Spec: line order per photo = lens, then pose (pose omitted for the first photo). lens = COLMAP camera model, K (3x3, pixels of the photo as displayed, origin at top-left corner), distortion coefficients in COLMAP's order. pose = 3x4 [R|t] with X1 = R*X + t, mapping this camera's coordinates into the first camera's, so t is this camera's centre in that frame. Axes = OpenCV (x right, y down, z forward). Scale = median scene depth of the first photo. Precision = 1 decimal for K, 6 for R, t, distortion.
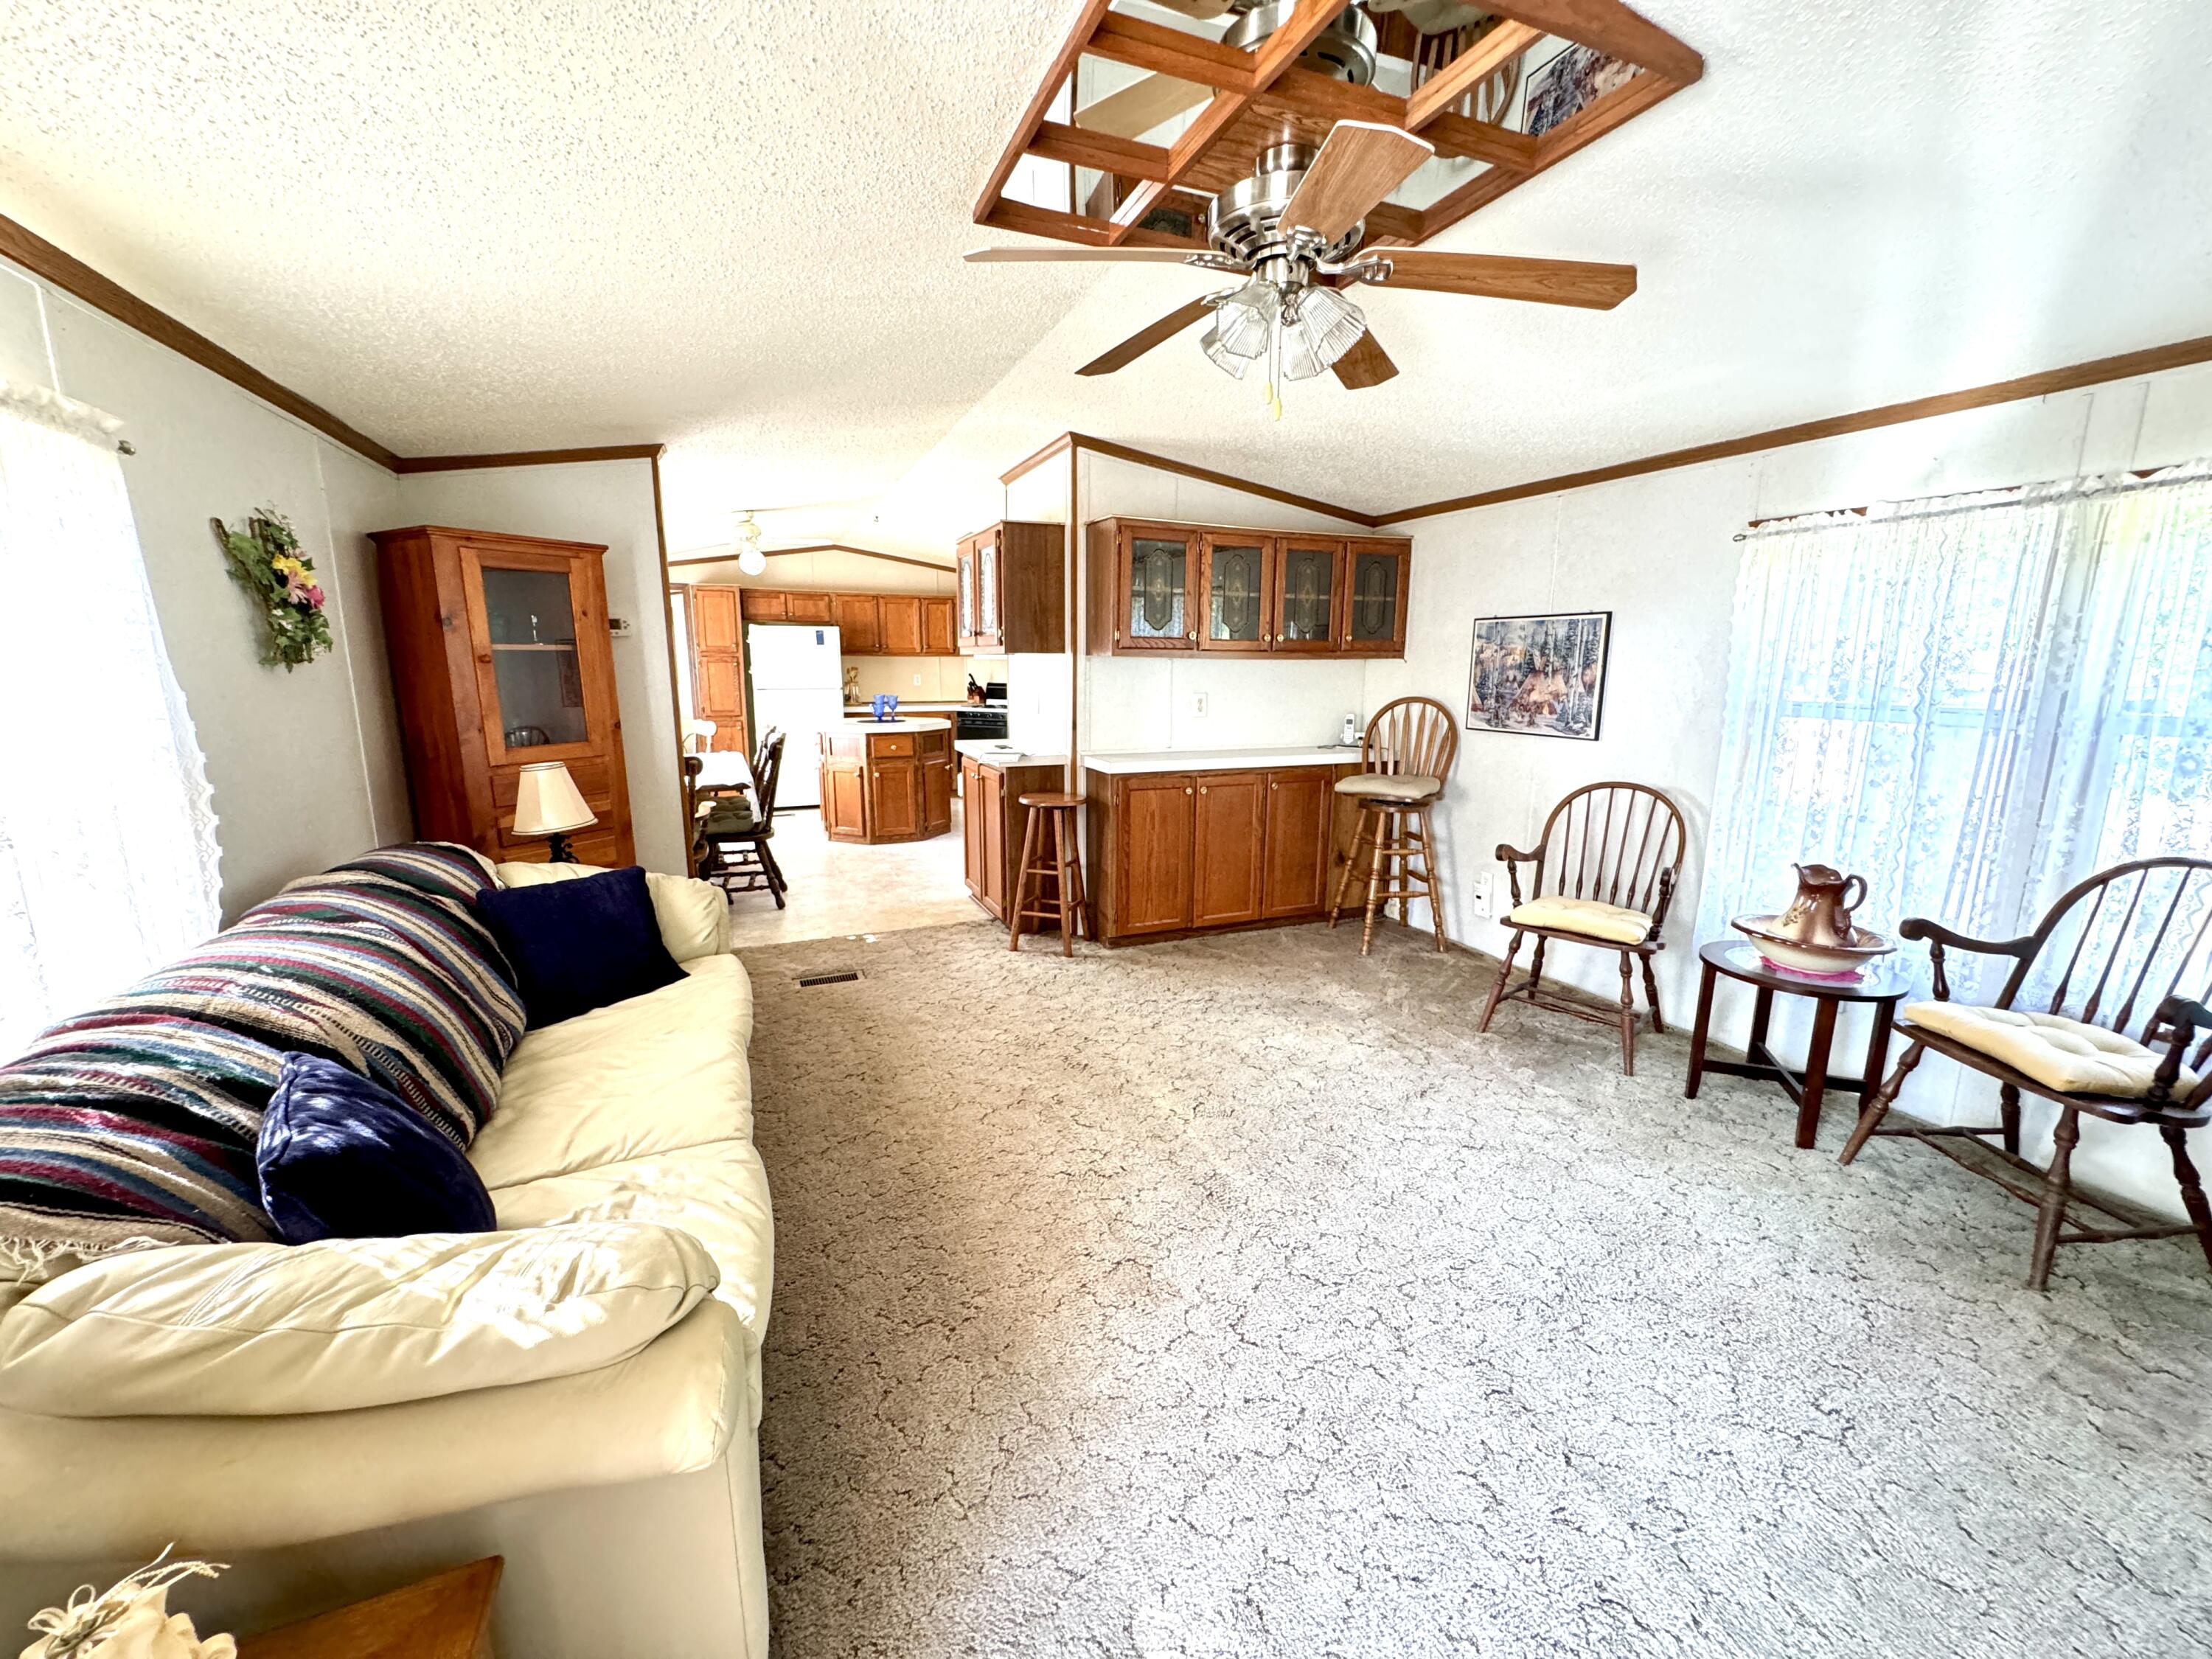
lens RADIAL K [[881.3, 0, 1095.4], [0, 881.3, 830.5], [0, 0, 1]] dist [-0.003220, -0.000700]
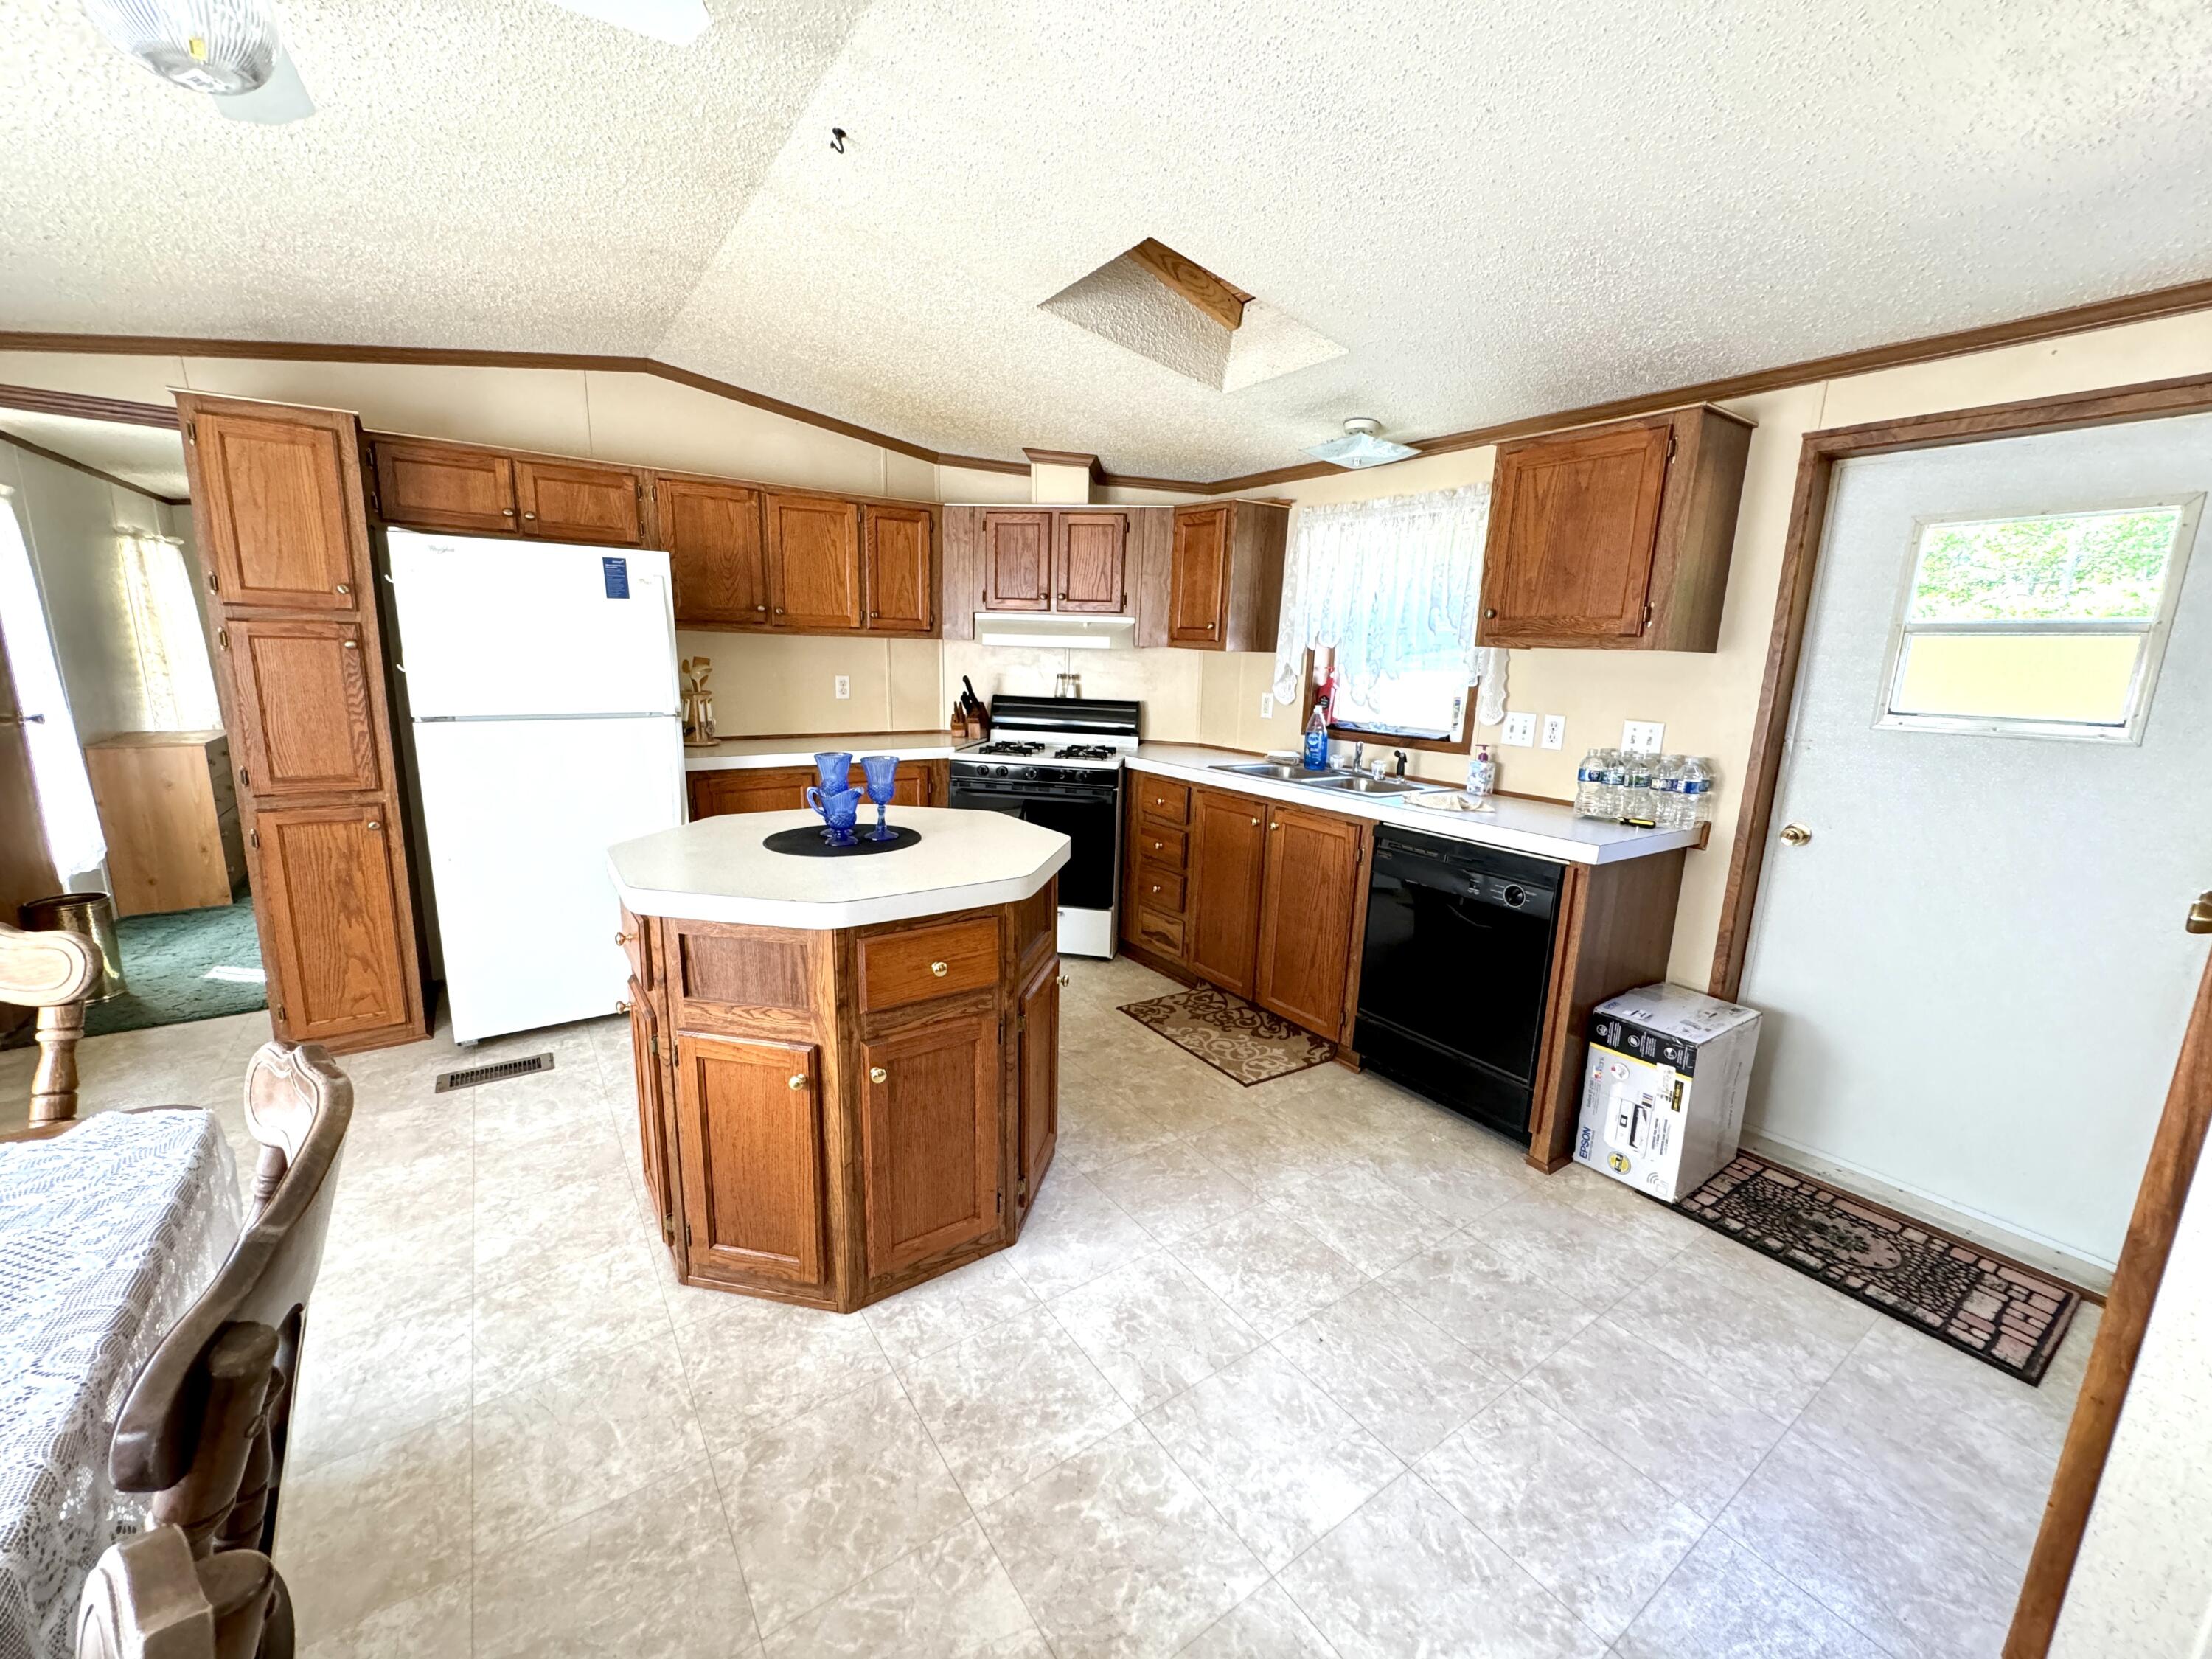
lens RADIAL K [[881.3, 0, 1112.6], [0, 881.3, 827.4], [0, 0, 1]] dist [-0.003220, -0.000700]
pose [[0.974902, -0.021222, 0.221618, -0.187353], [0.018174, 0.999710, 0.015783, -0.112642], [-0.221889, -0.011359, 0.975006, 0.573620]]
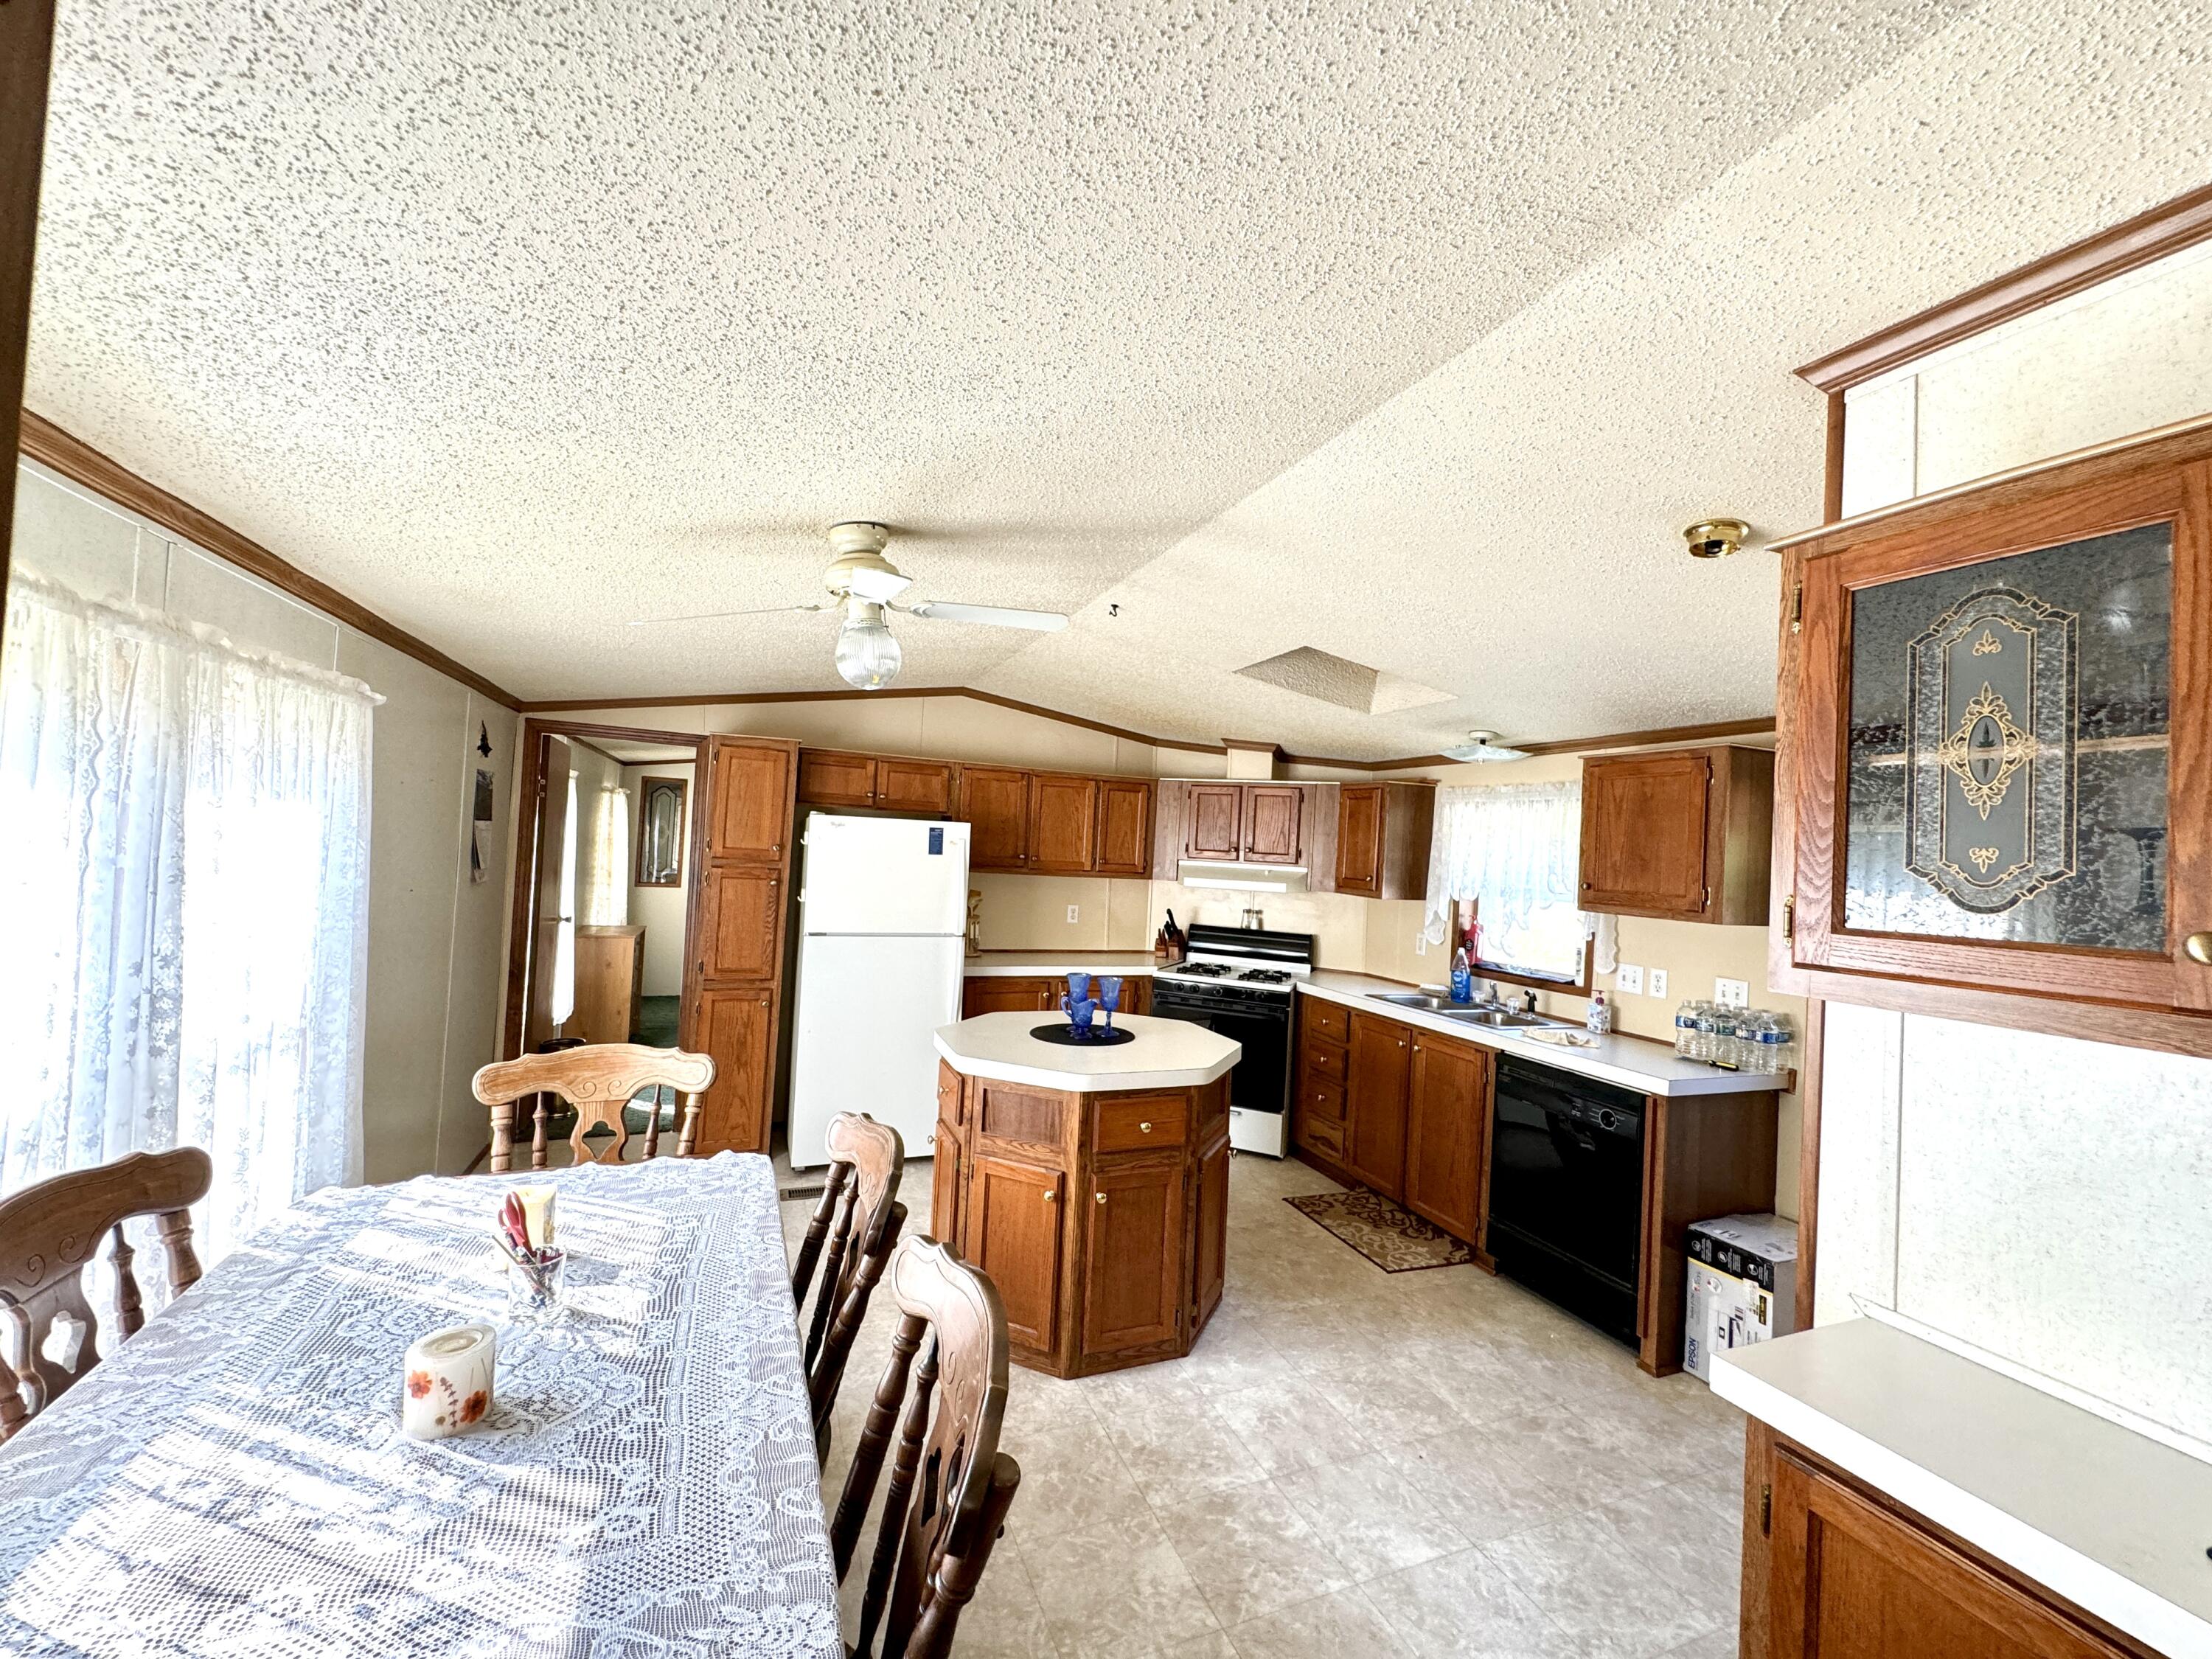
lens RADIAL K [[881.3, 0, 1108.7], [0, 881.3, 831.0], [0, 0, 1]] dist [-0.003220, -0.000700]
pose [[0.998947, 0.045648, -0.004658, -0.198563], [-0.045599, 0.976281, -0.211651, -0.112139], [-0.005114, 0.211641, 0.977334, 0.456503]]
